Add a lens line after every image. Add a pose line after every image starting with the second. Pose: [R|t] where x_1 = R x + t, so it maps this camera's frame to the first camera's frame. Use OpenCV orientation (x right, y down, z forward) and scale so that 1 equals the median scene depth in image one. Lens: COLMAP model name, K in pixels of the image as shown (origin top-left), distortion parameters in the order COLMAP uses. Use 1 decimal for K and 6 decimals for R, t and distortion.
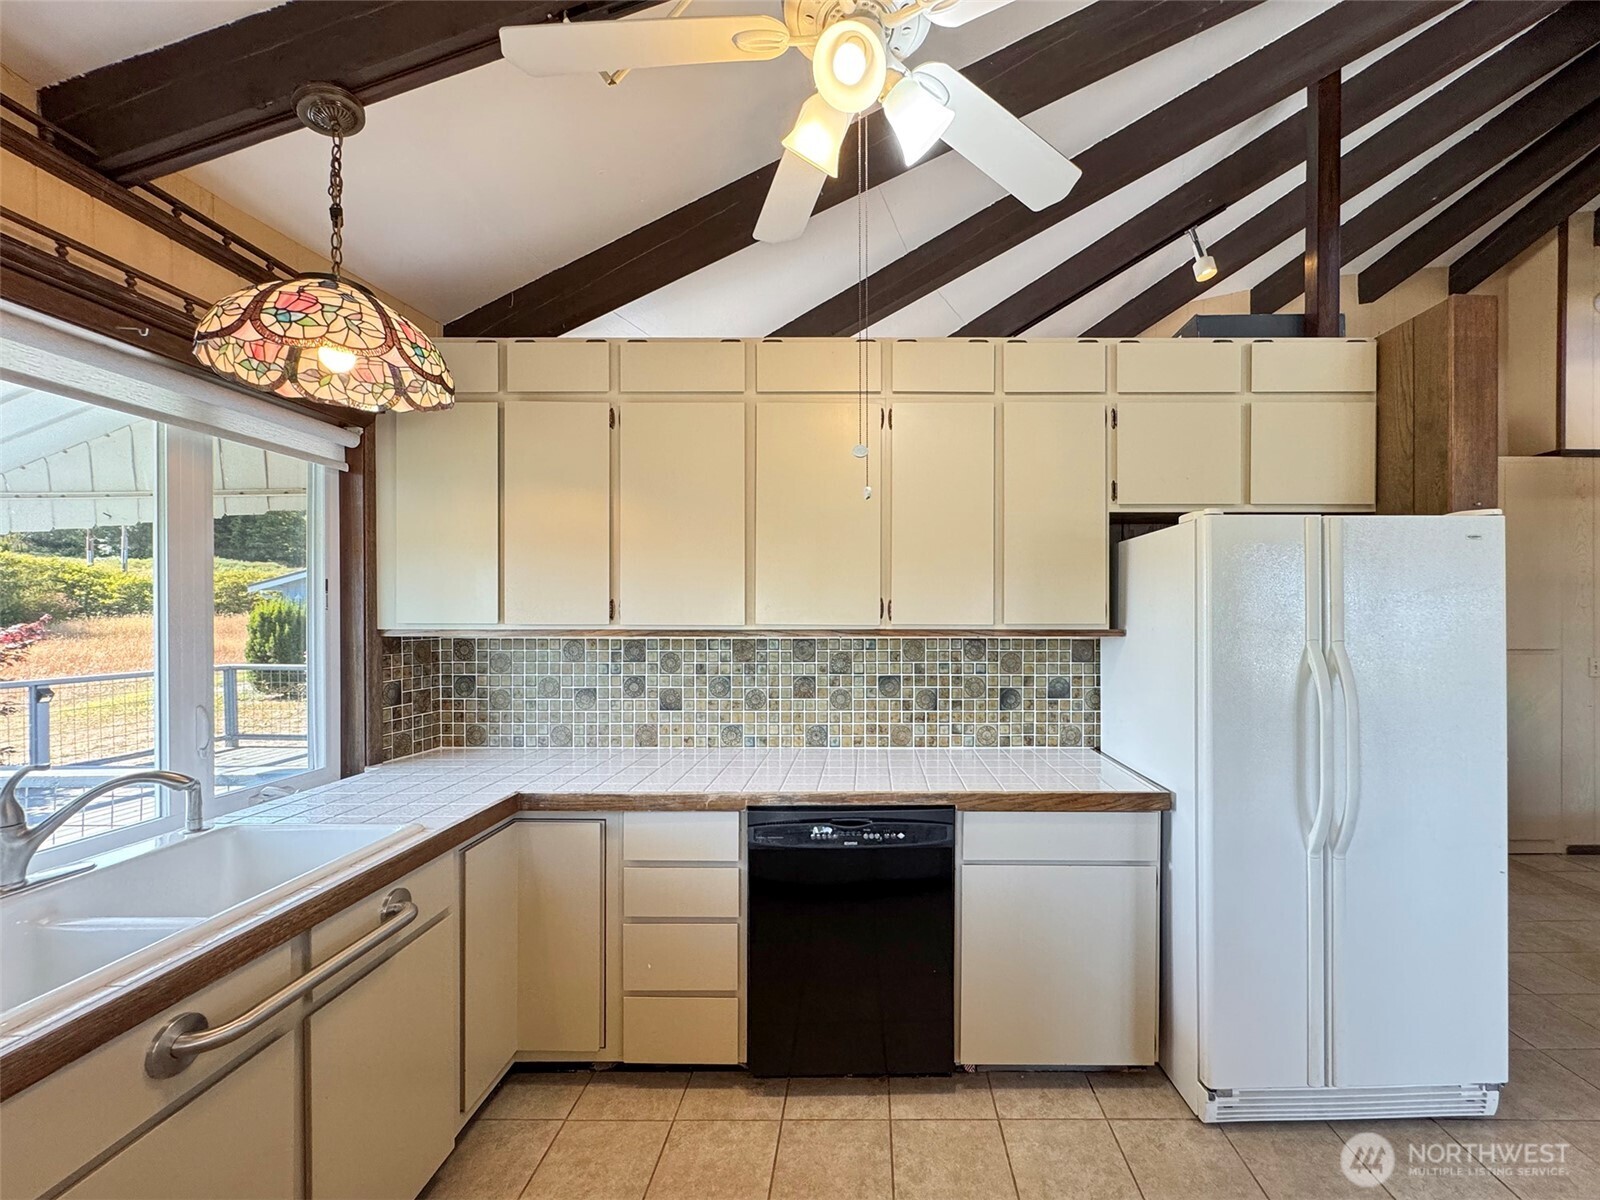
lens RADIAL K [[713.3, 0, 808.3], [0, 713.3, 612.5], [0, 0, 1]] dist [-0.001584, 0.000127]
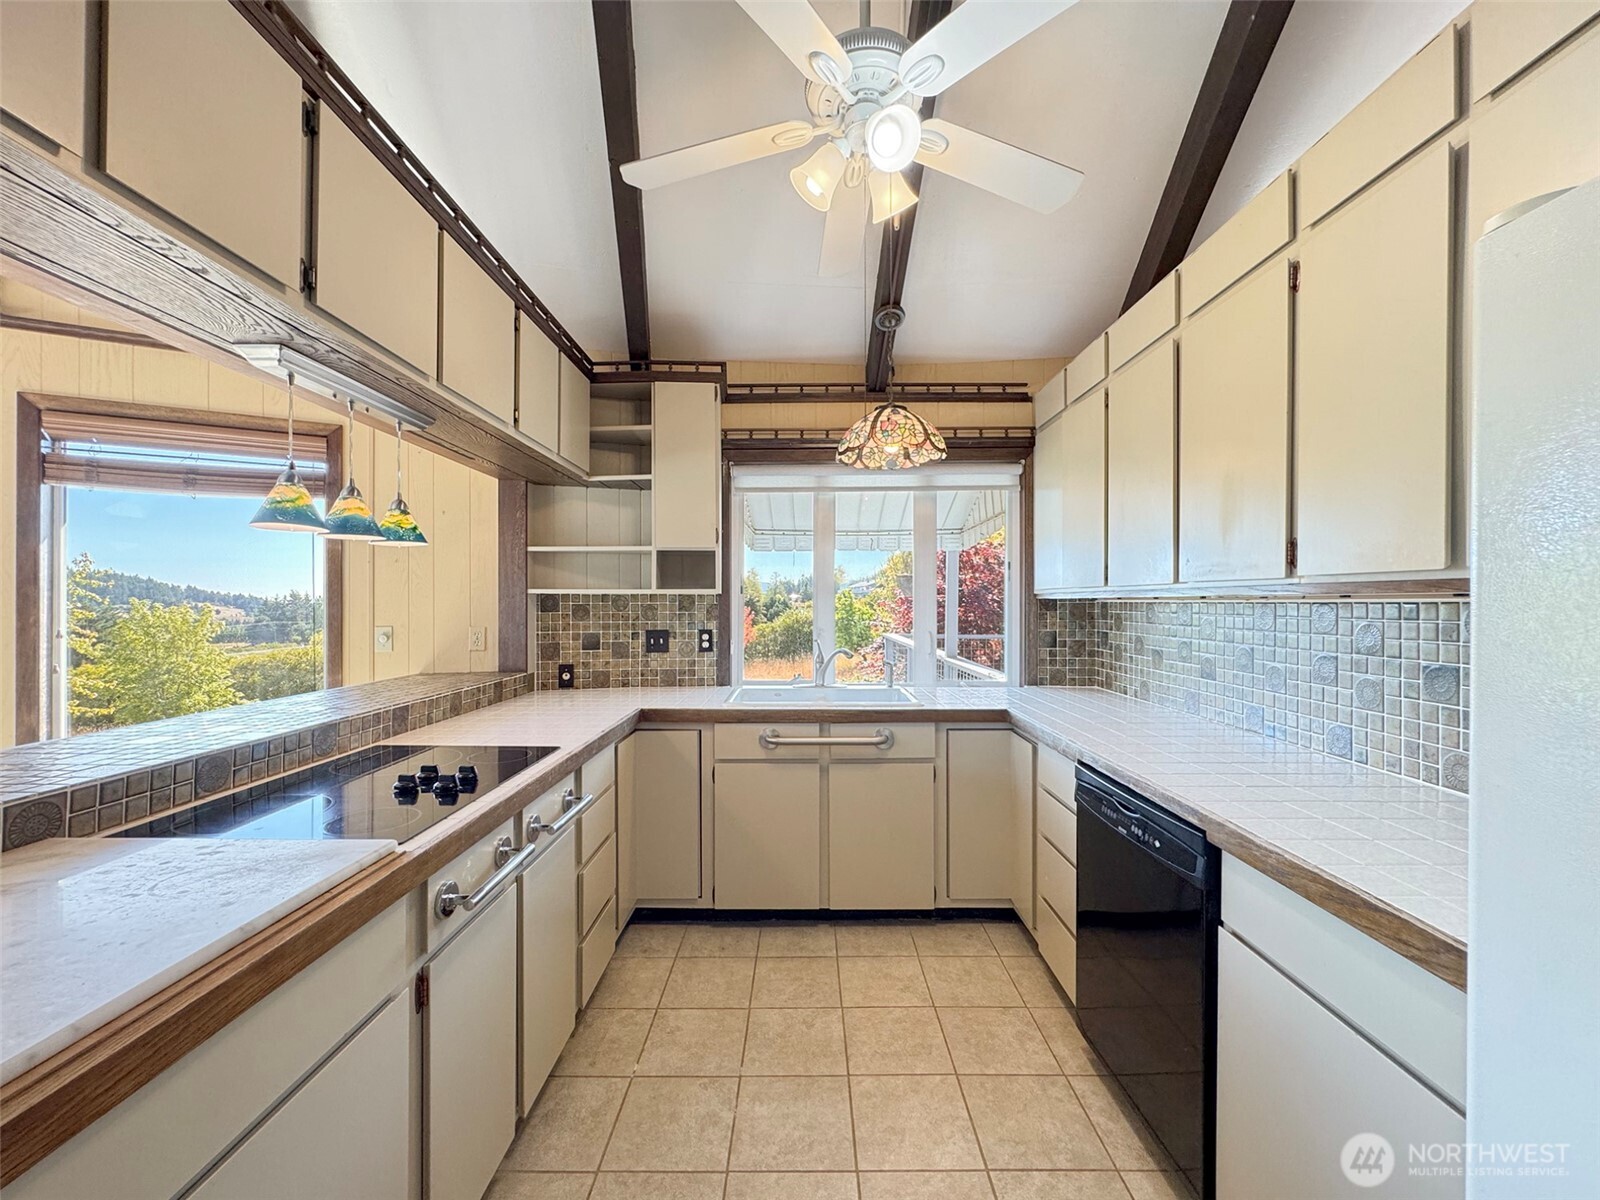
lens RADIAL K [[655.8, 0, 806.3], [0, 655.8, 598.4], [0, 0, 1]] dist [-0.000805, 0.000302]
pose [[0.002021, -0.004567, -0.999988, 0.719446], [-0.000618, 0.999989, -0.004568, 0.038630], [0.999998, 0.000627, 0.002018, 0.516071]]
